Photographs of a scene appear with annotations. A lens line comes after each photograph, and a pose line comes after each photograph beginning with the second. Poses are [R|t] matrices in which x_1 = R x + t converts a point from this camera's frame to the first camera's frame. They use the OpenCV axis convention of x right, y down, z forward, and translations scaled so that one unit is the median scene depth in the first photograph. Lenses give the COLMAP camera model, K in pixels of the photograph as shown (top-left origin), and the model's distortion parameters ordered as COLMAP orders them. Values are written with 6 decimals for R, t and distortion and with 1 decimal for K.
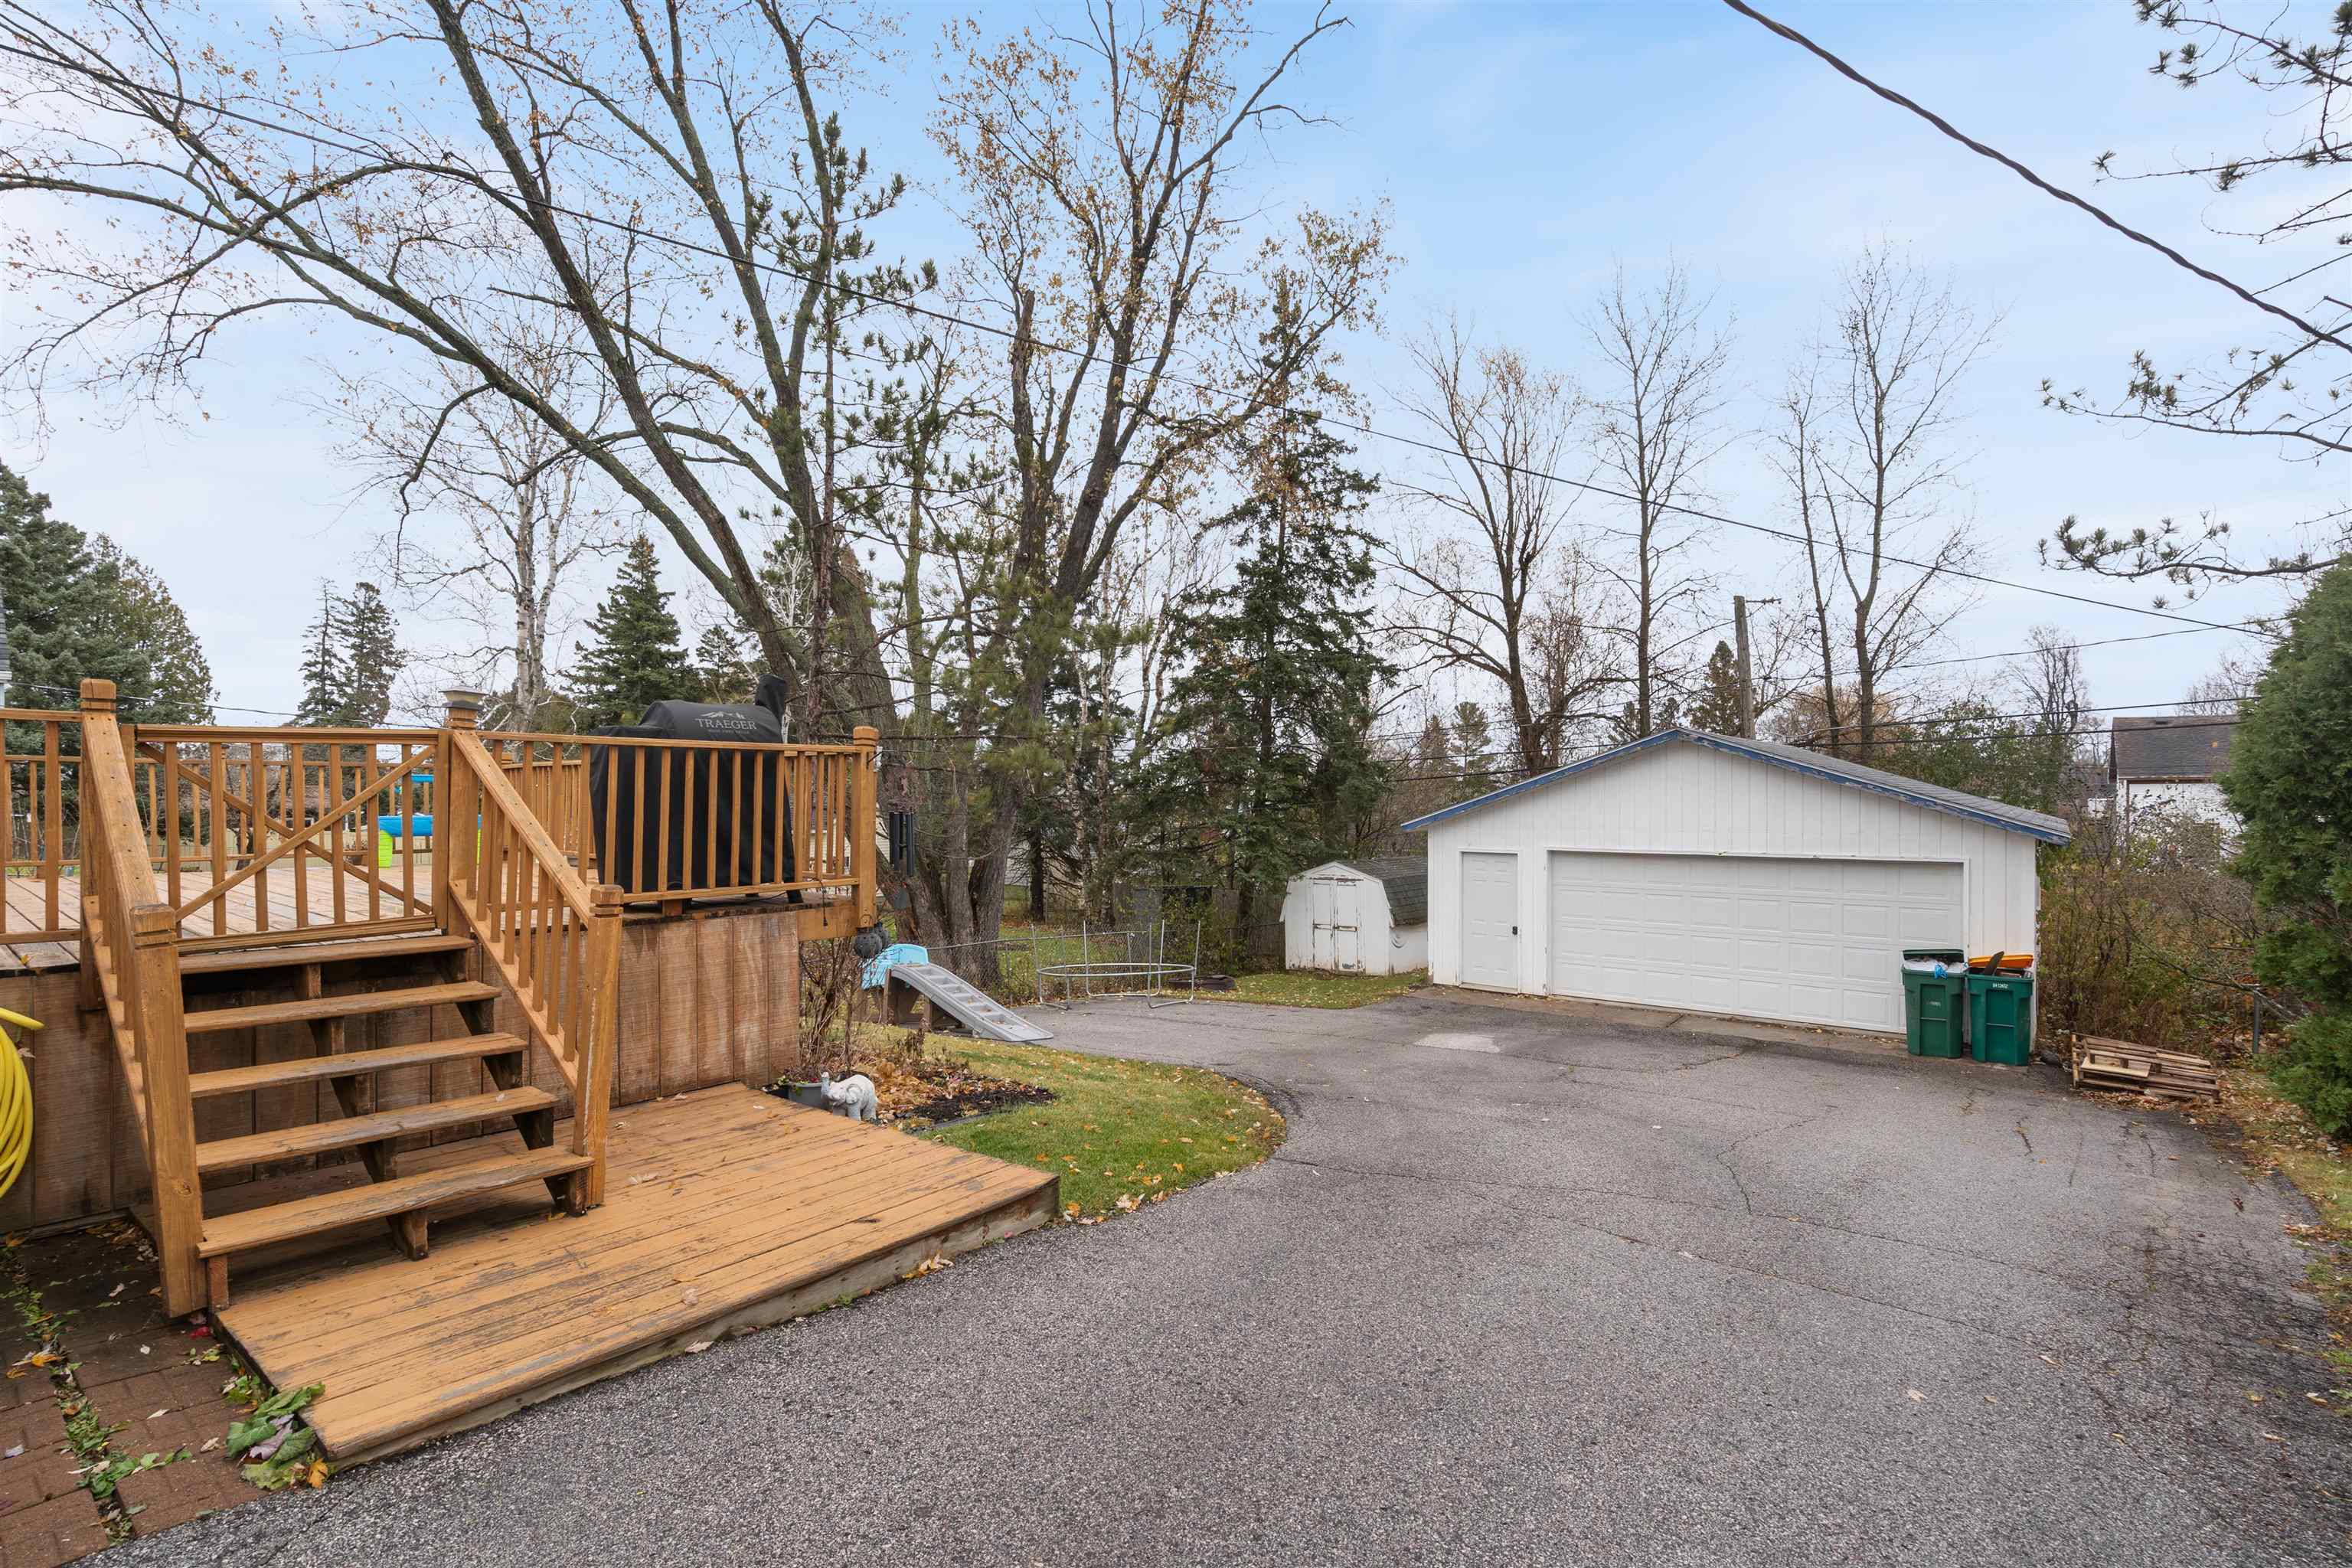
lens RADIAL K [[1074.8, 0, 1164.5], [0, 1074.8, 802.5], [0, 0, 1]] dist [-0.000289, 0.002580]
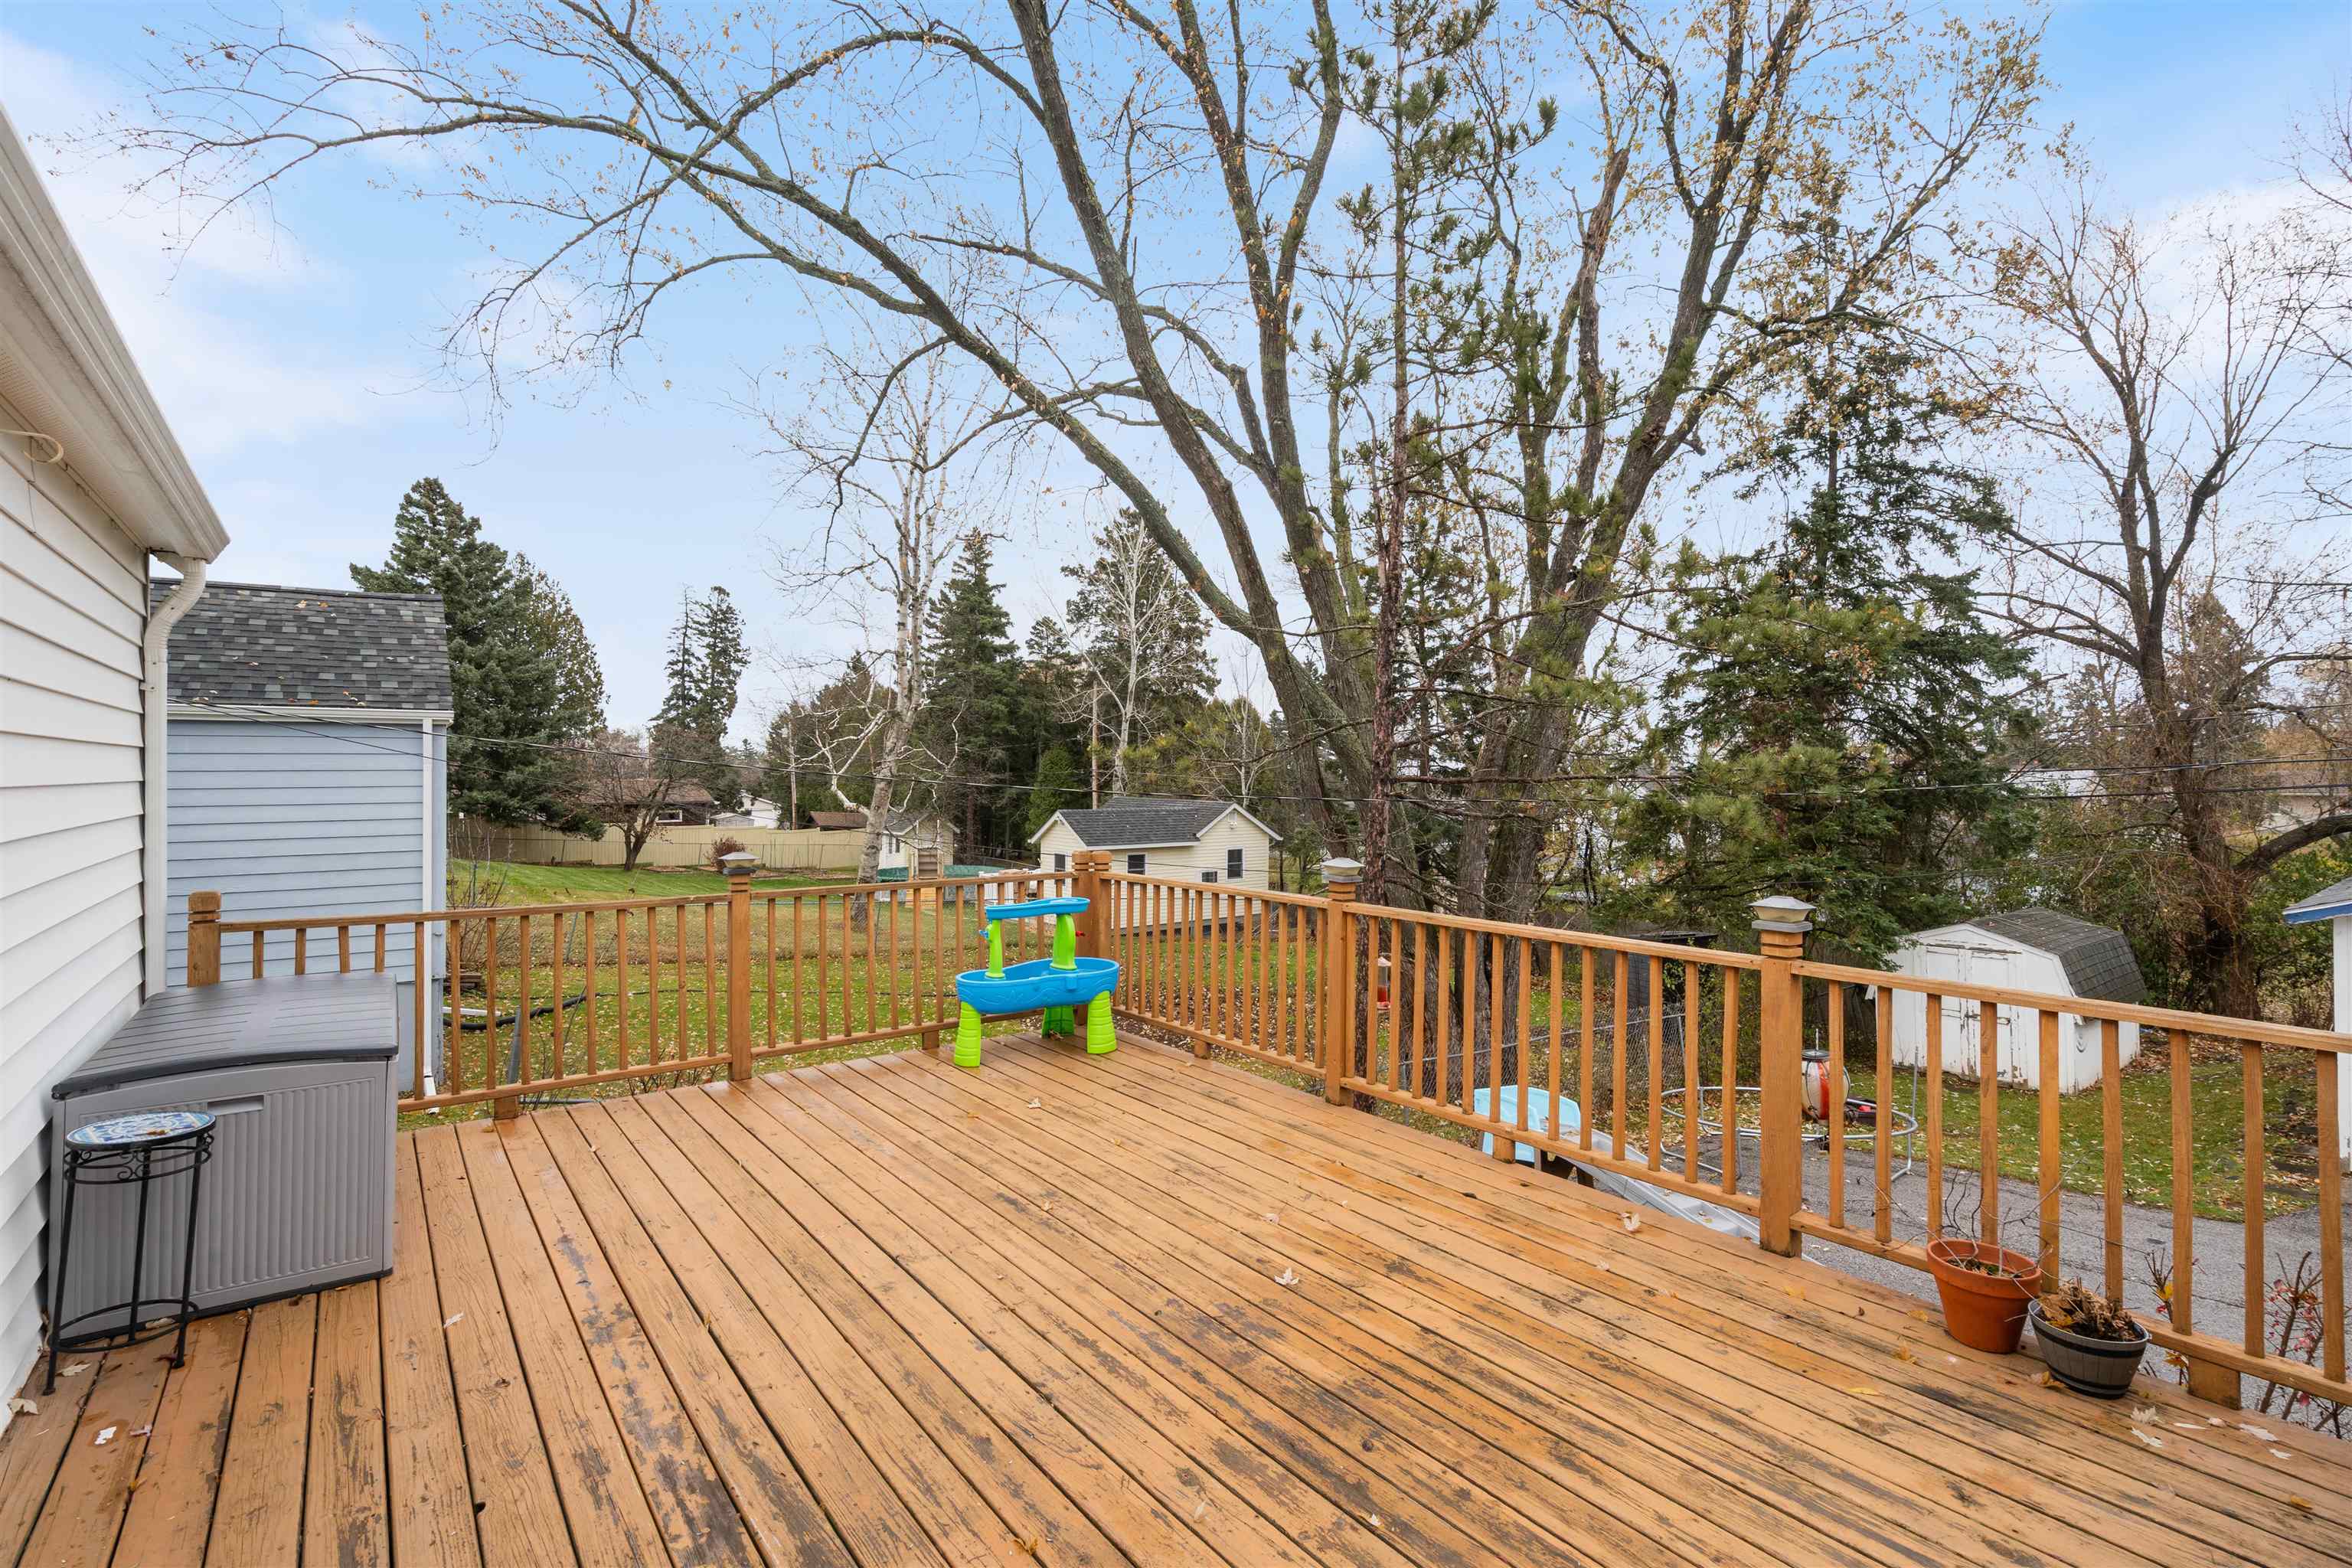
lens RADIAL K [[1074.8, 0, 1179.1], [0, 1074.8, 770.6], [0, 0, 1]] dist [-0.000289, 0.002580]
pose [[0.975621, -0.001383, -0.219459, -0.101644], [-0.000269, 0.999972, -0.007498, -0.021264], [0.219463, 0.007374, 0.975593, 0.092409]]
